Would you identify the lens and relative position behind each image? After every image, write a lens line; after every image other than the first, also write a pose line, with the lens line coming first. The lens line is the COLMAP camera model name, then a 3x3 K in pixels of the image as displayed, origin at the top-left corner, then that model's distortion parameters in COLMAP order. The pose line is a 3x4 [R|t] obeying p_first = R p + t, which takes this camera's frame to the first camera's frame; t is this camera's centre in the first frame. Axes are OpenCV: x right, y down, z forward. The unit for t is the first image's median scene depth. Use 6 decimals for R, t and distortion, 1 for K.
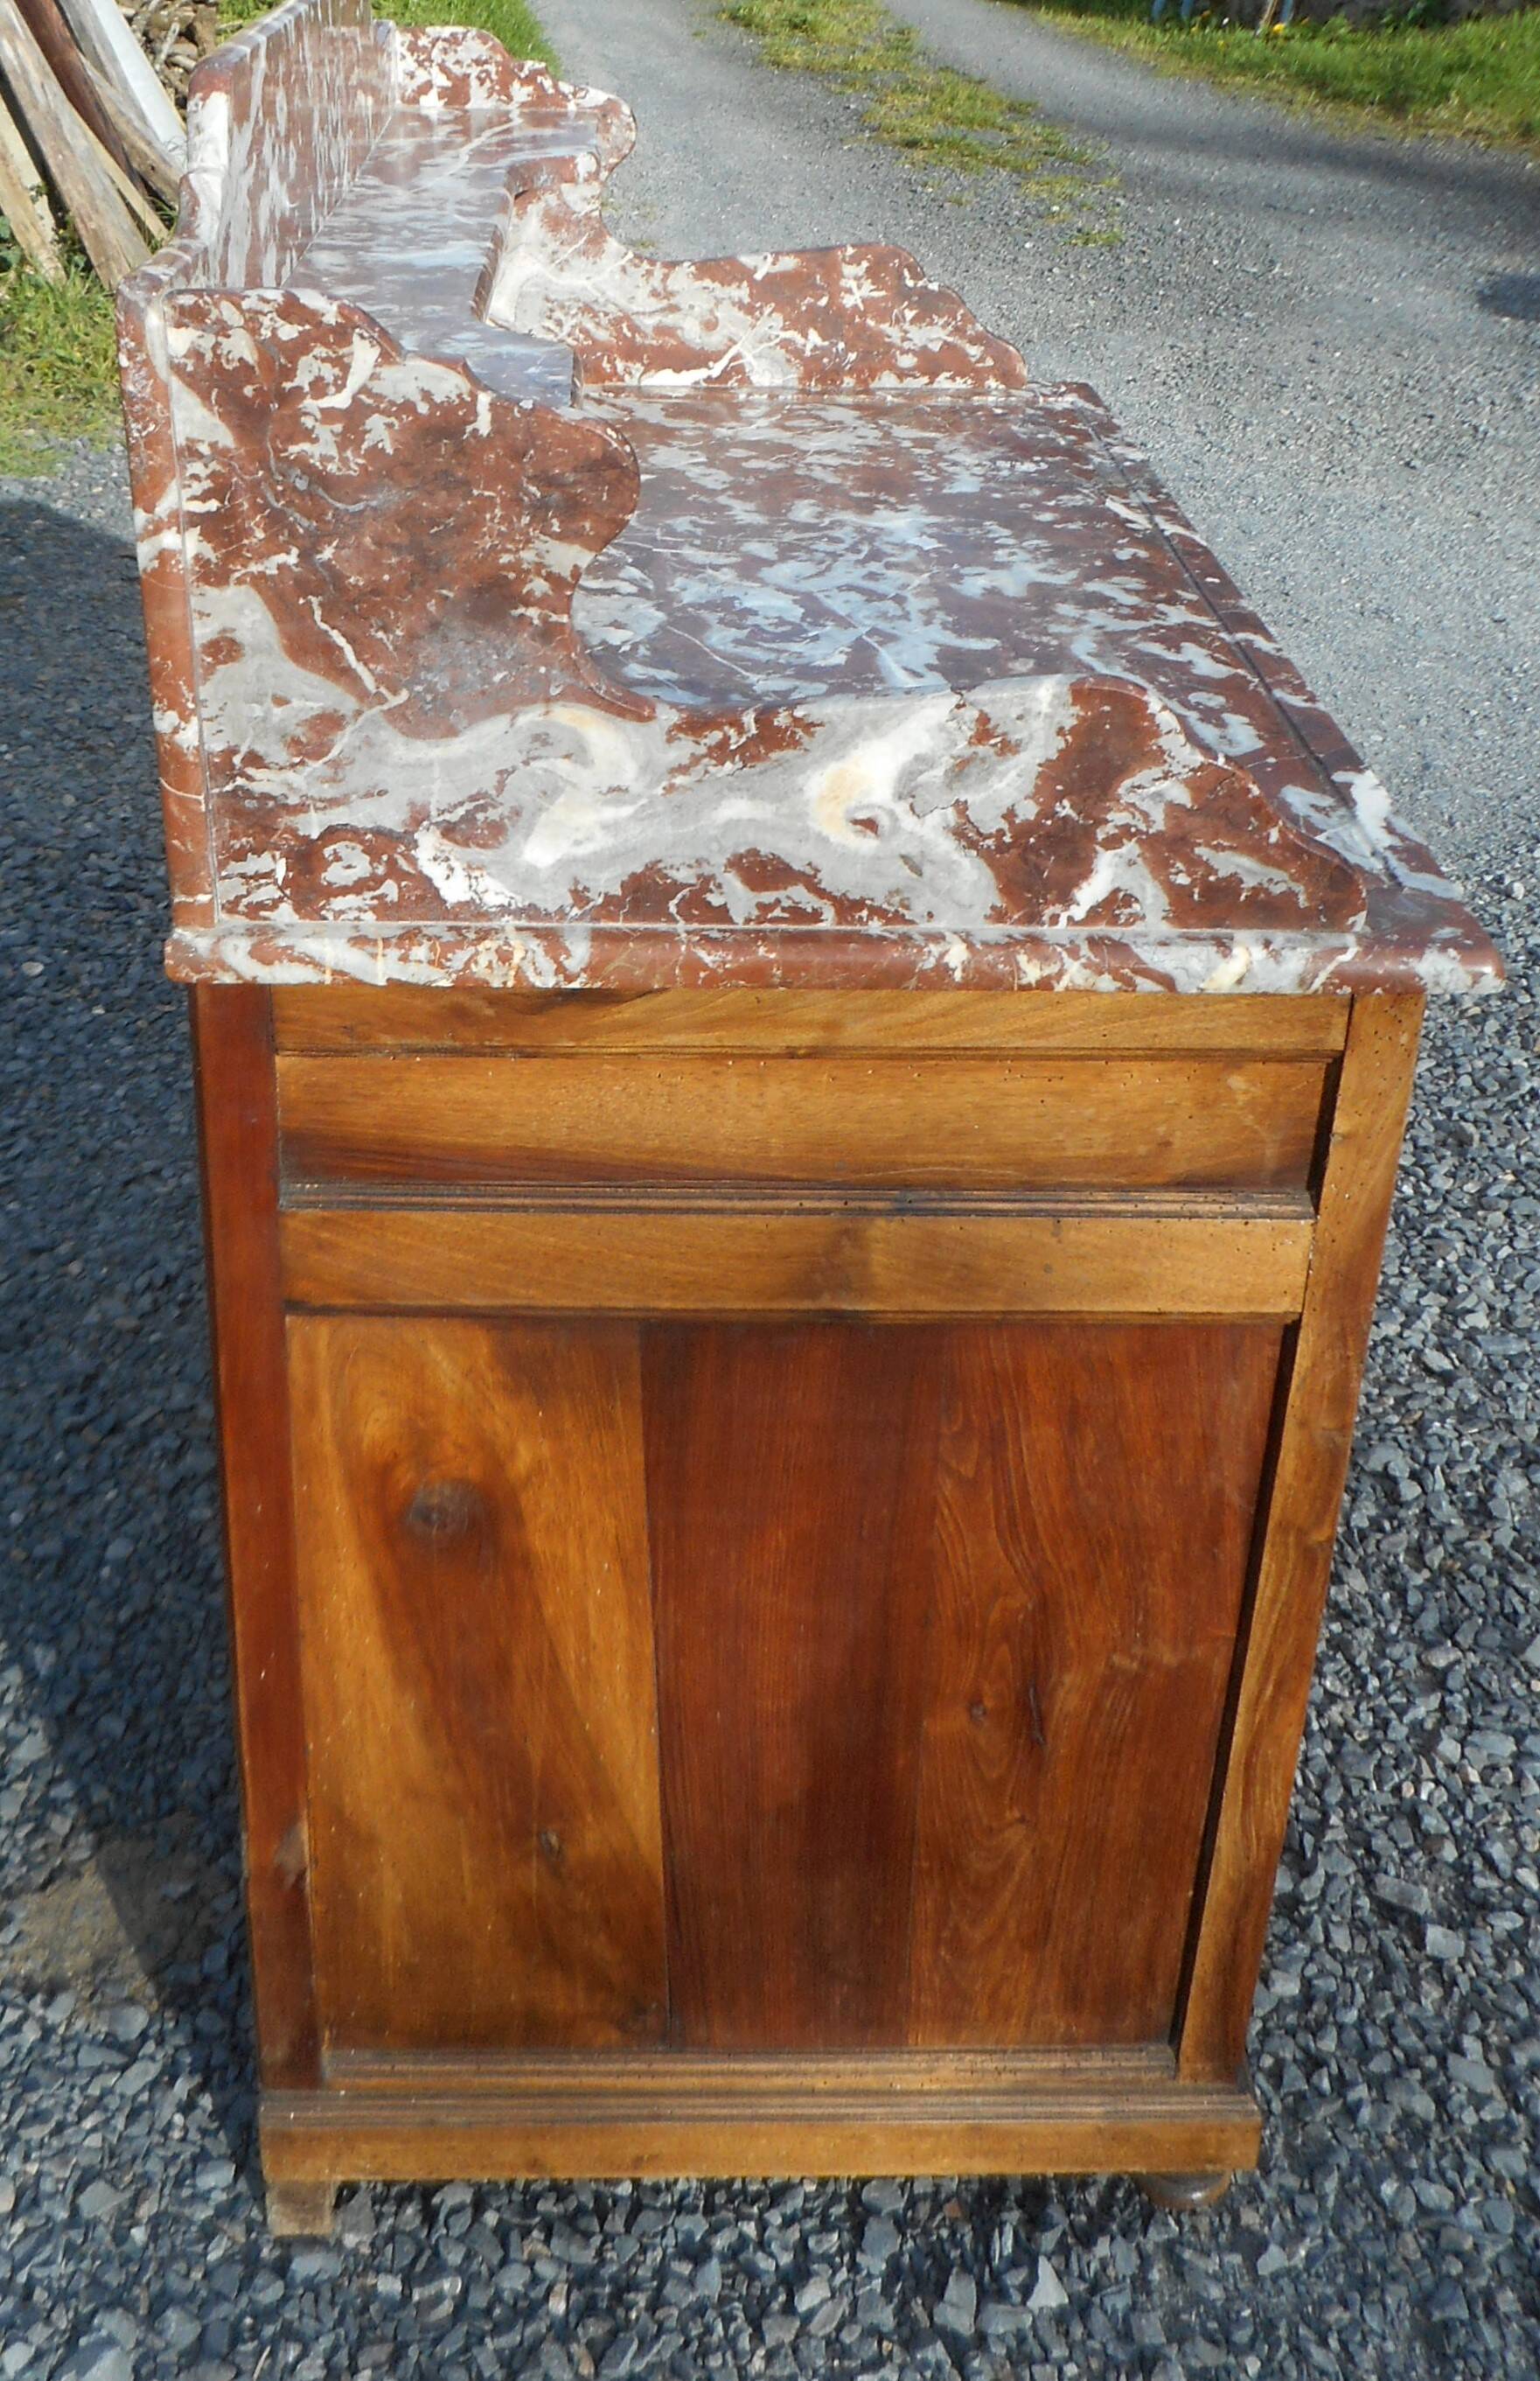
lens RADIAL K [[2501.4, 0, 760.8], [0, 2501.4, 1186.2], [0, 0, 1]] dist [0.091280, 0.000000]
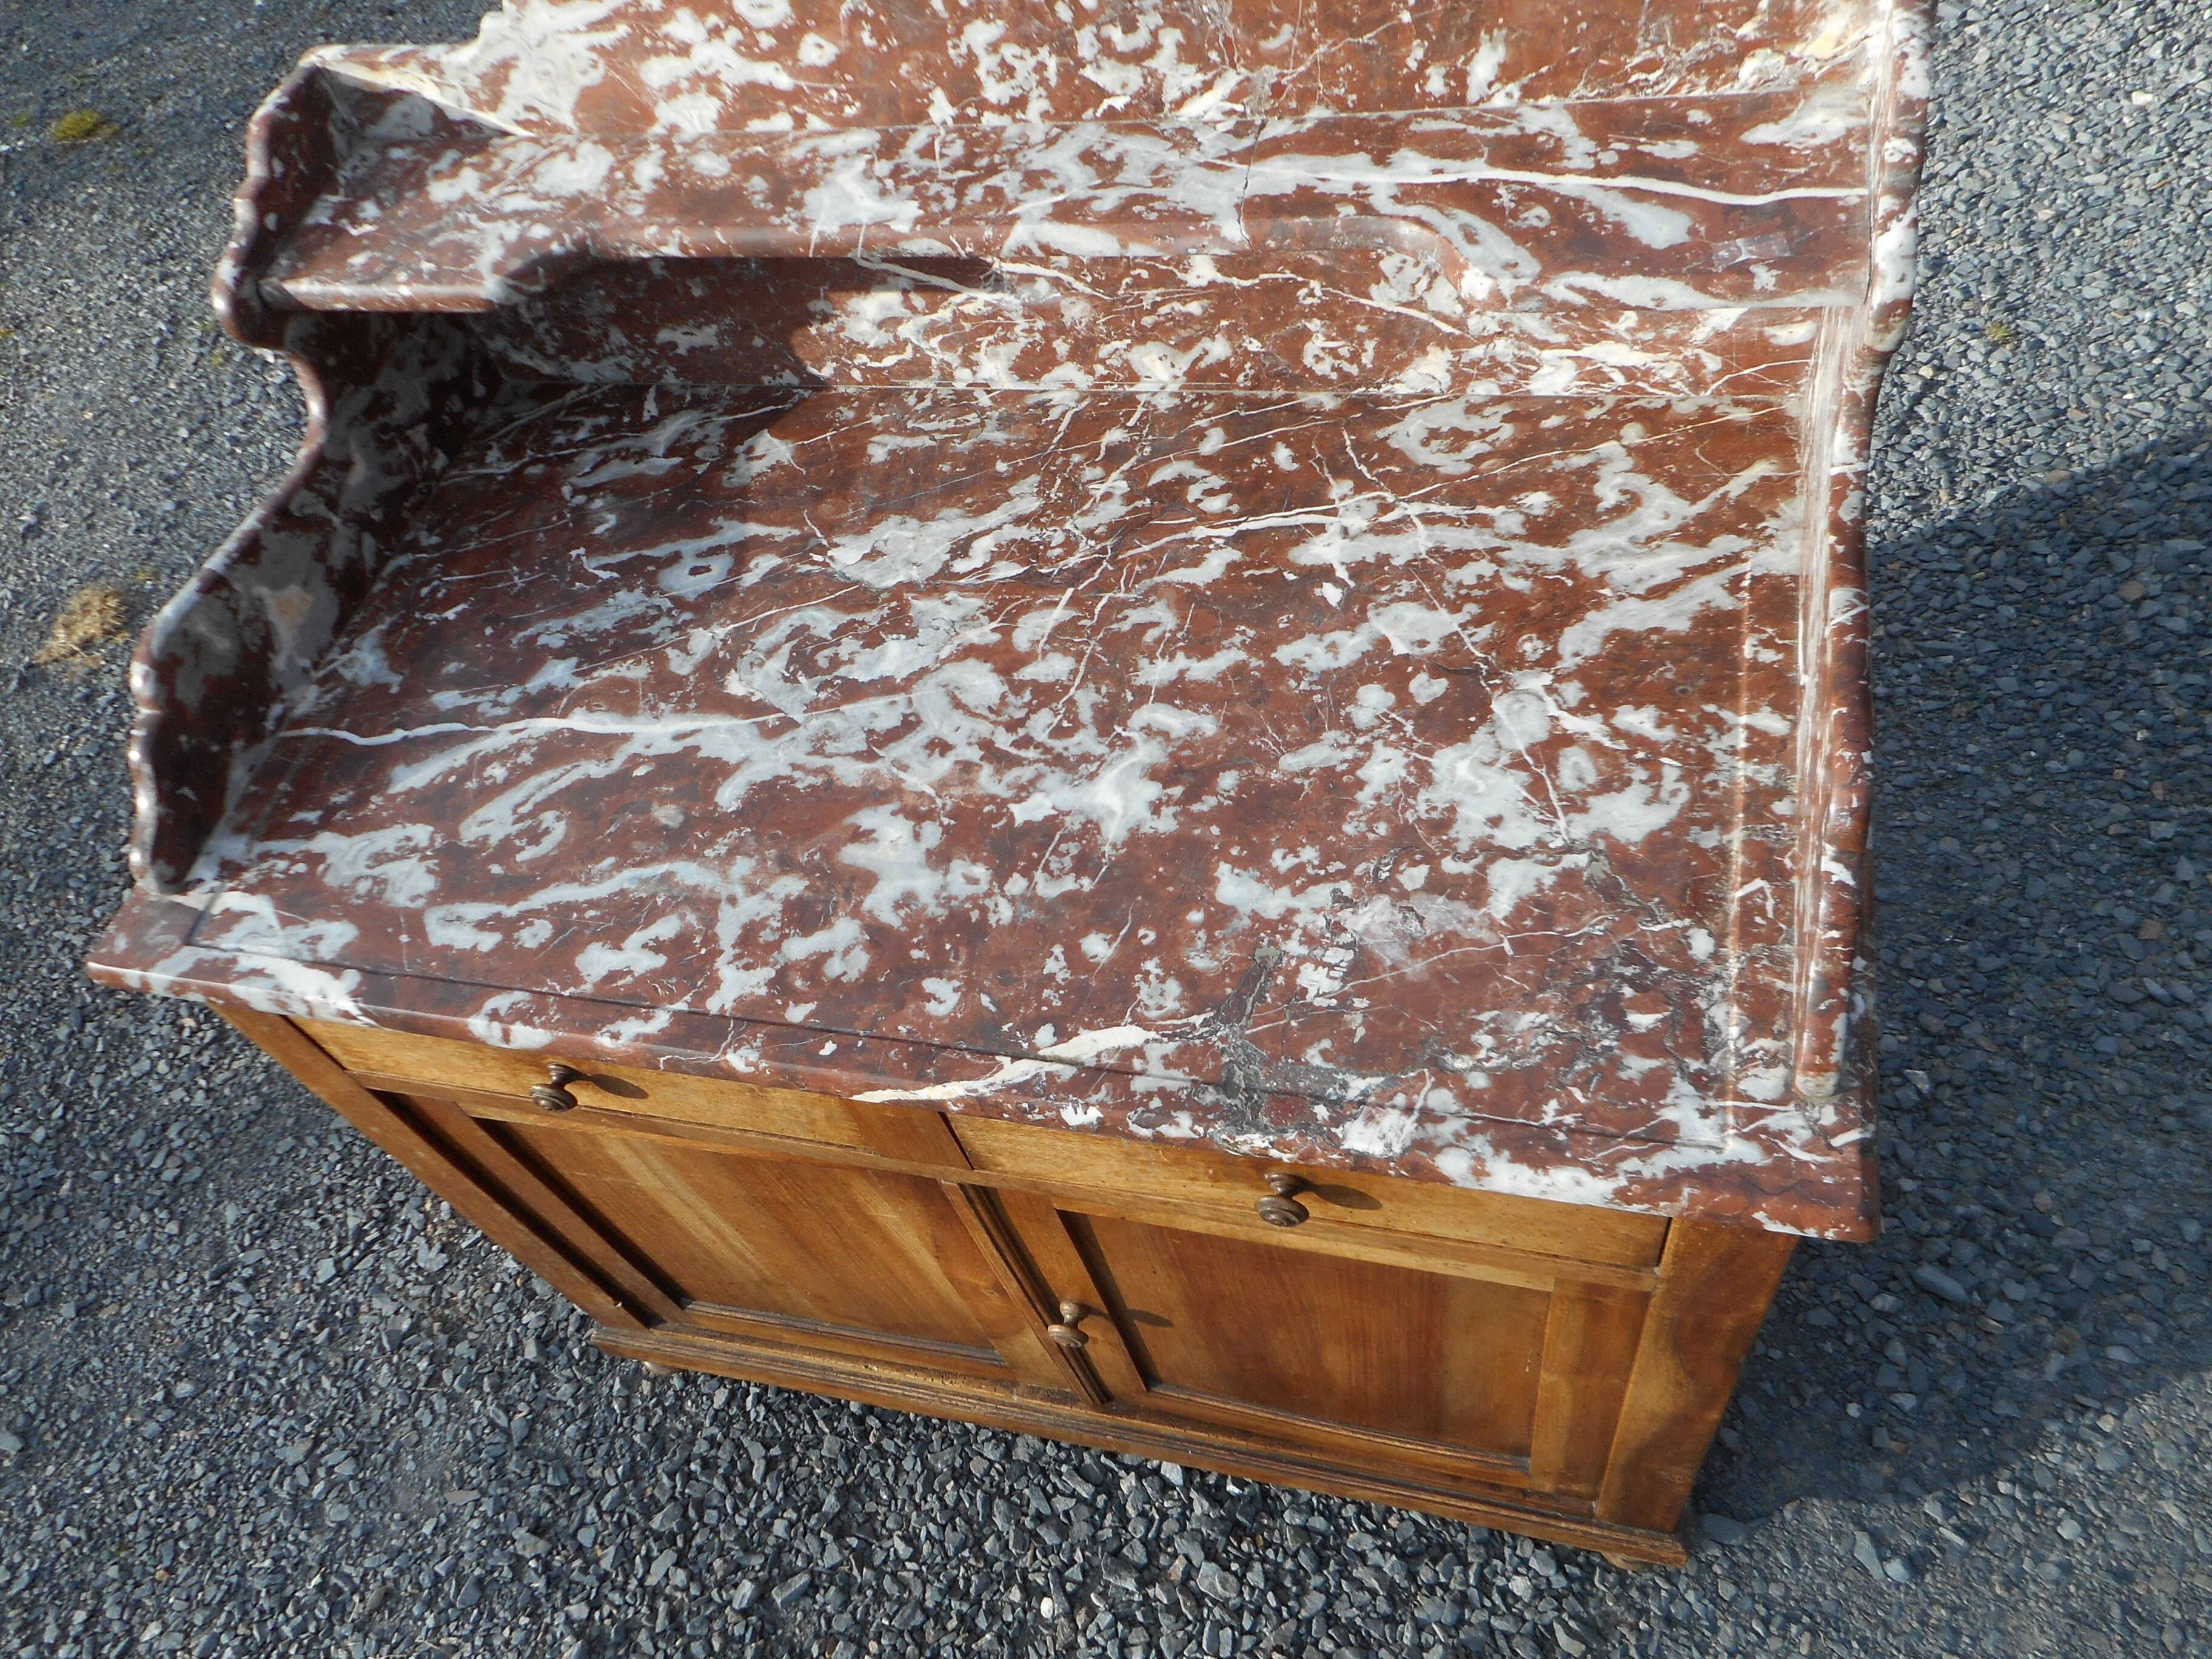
lens RADIAL K [[1709.3, 0, 1065.4], [0, 1709.3, 823.3], [0, 0, 1]] dist [0.003871, 0.005700]
pose [[-0.310575, 0.789702, -0.529069, 0.418559], [-0.282623, 0.454706, 0.844610, -0.827800], [0.907561, 0.411842, 0.081968, 1.012141]]
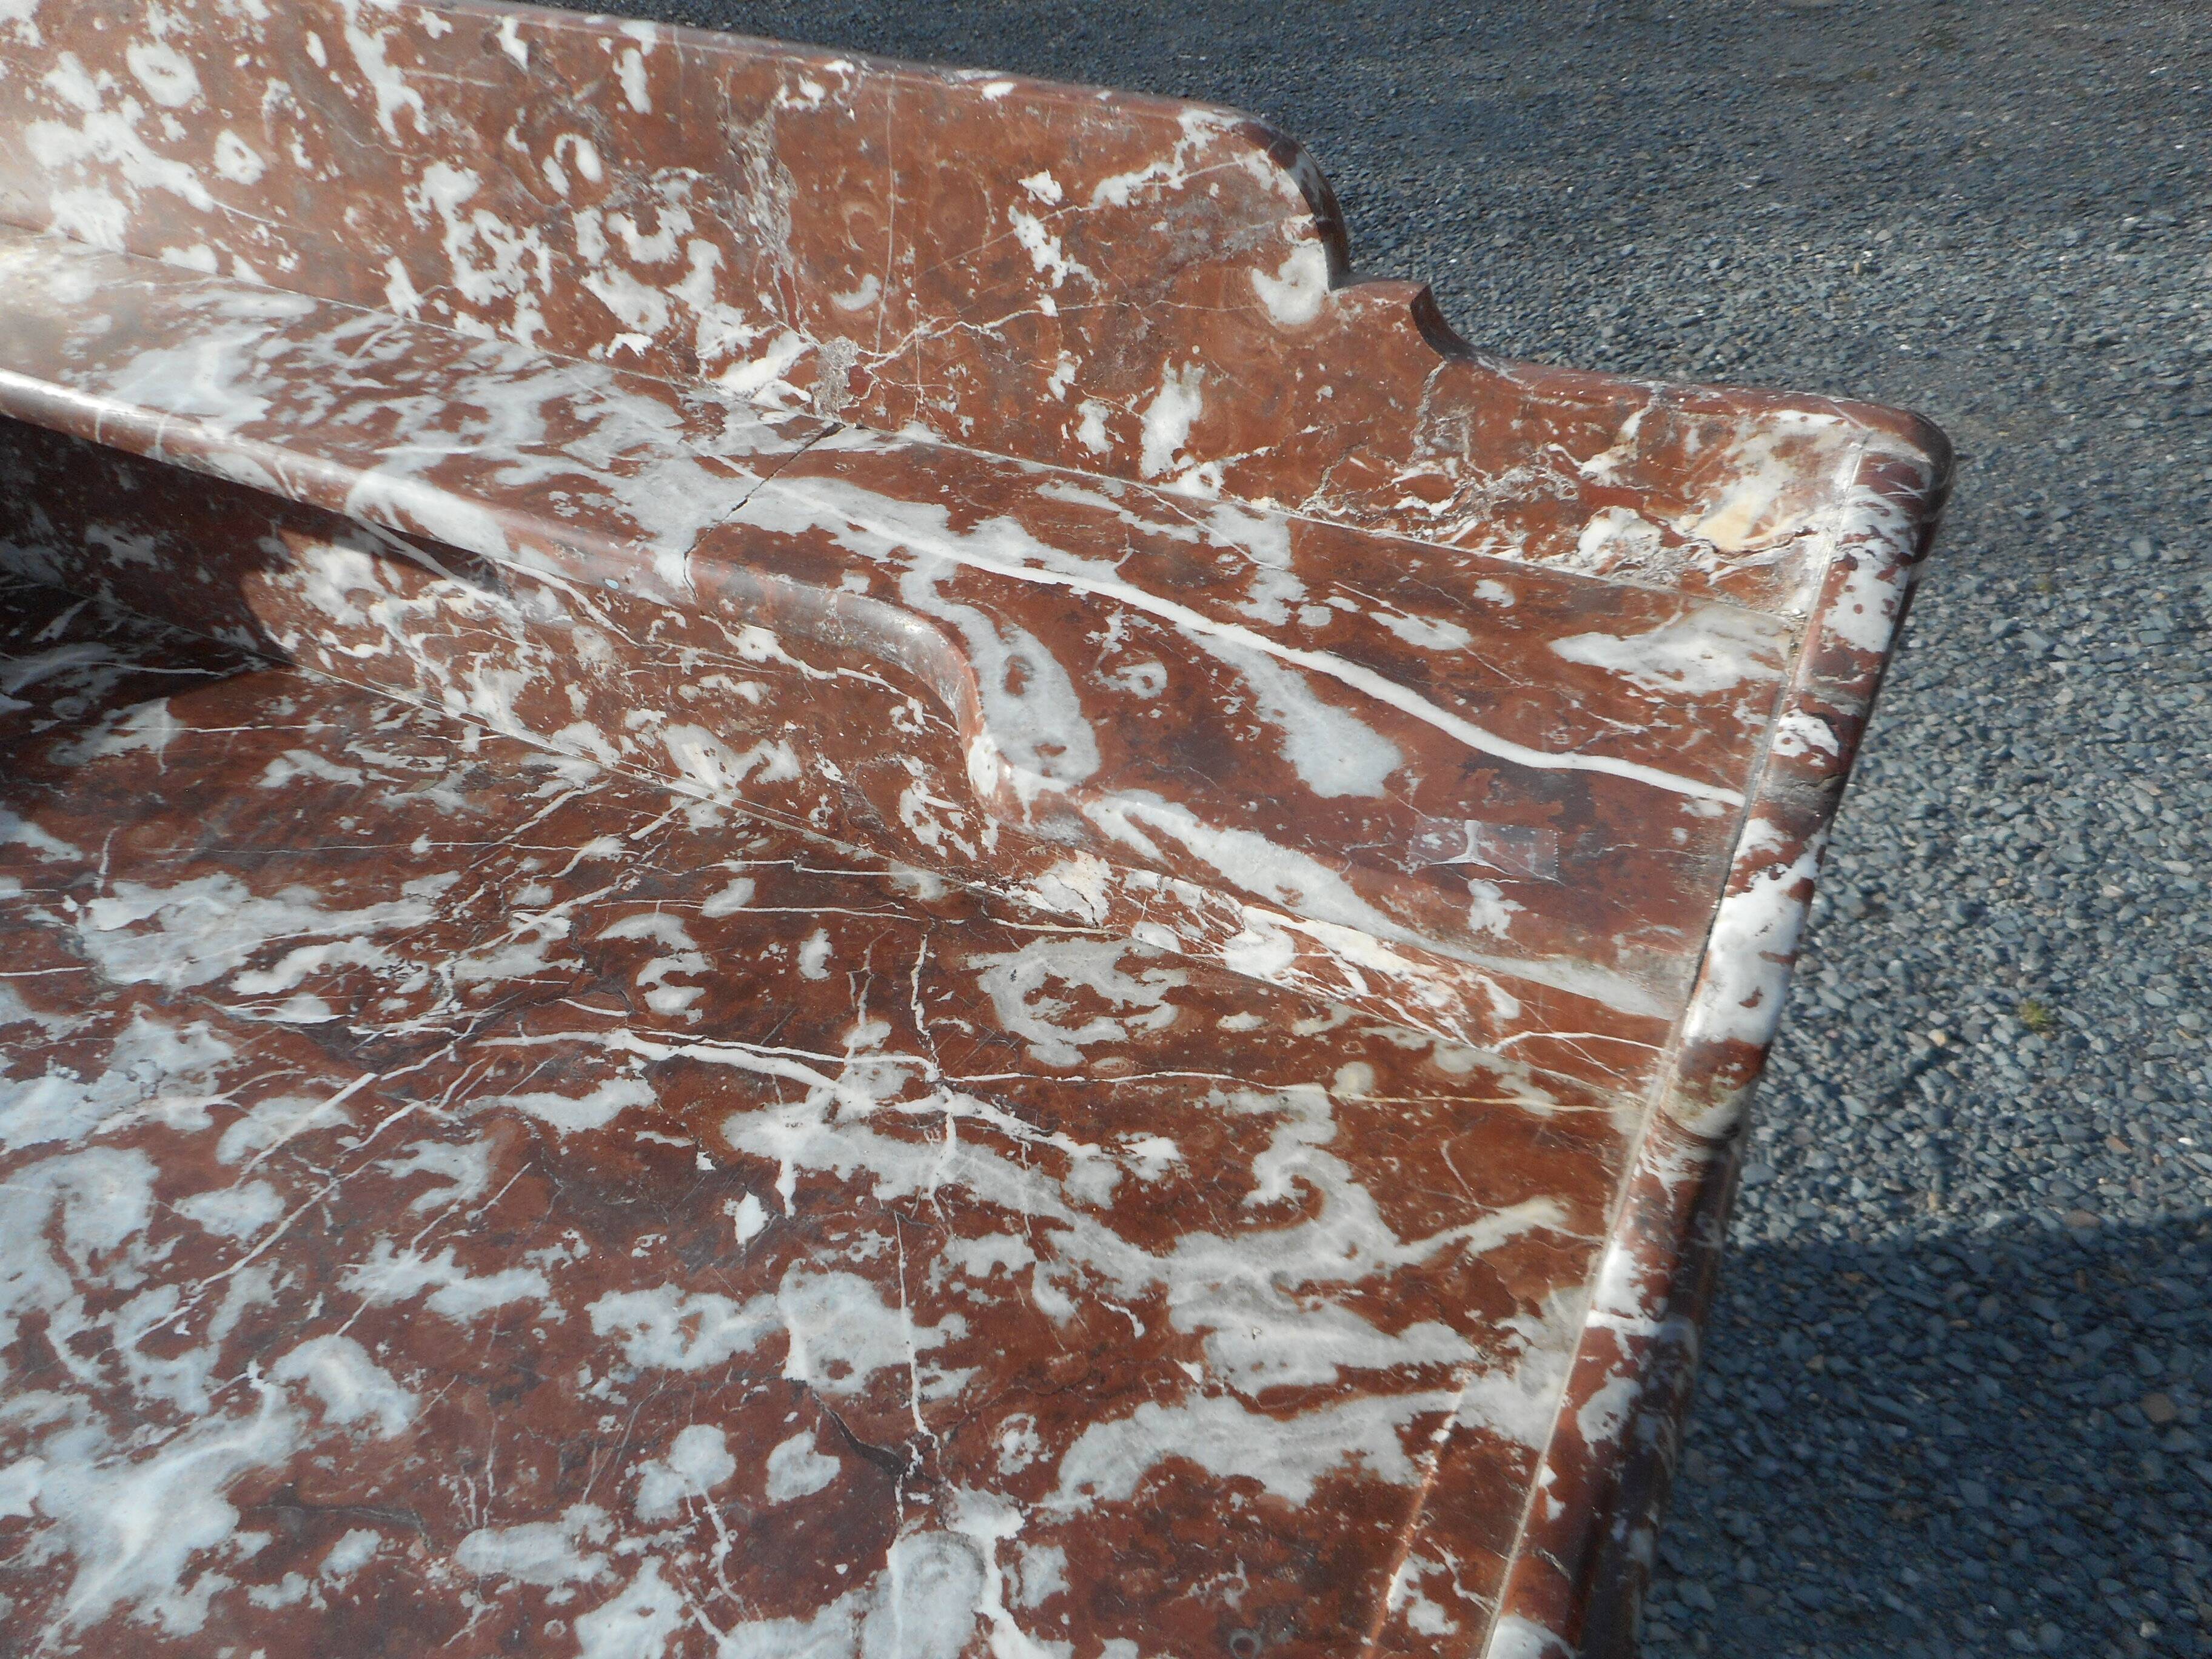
lens RADIAL K [[1709.3, 0, 1060.6], [0, 1709.3, 805.5], [0, 0, 1]] dist [0.003871, 0.005700]
pose [[-0.505569, 0.540302, -0.672662, 0.116308], [-0.405976, 0.538962, 0.738040, -0.680327], [0.761304, 0.646215, -0.053132, 1.144200]]
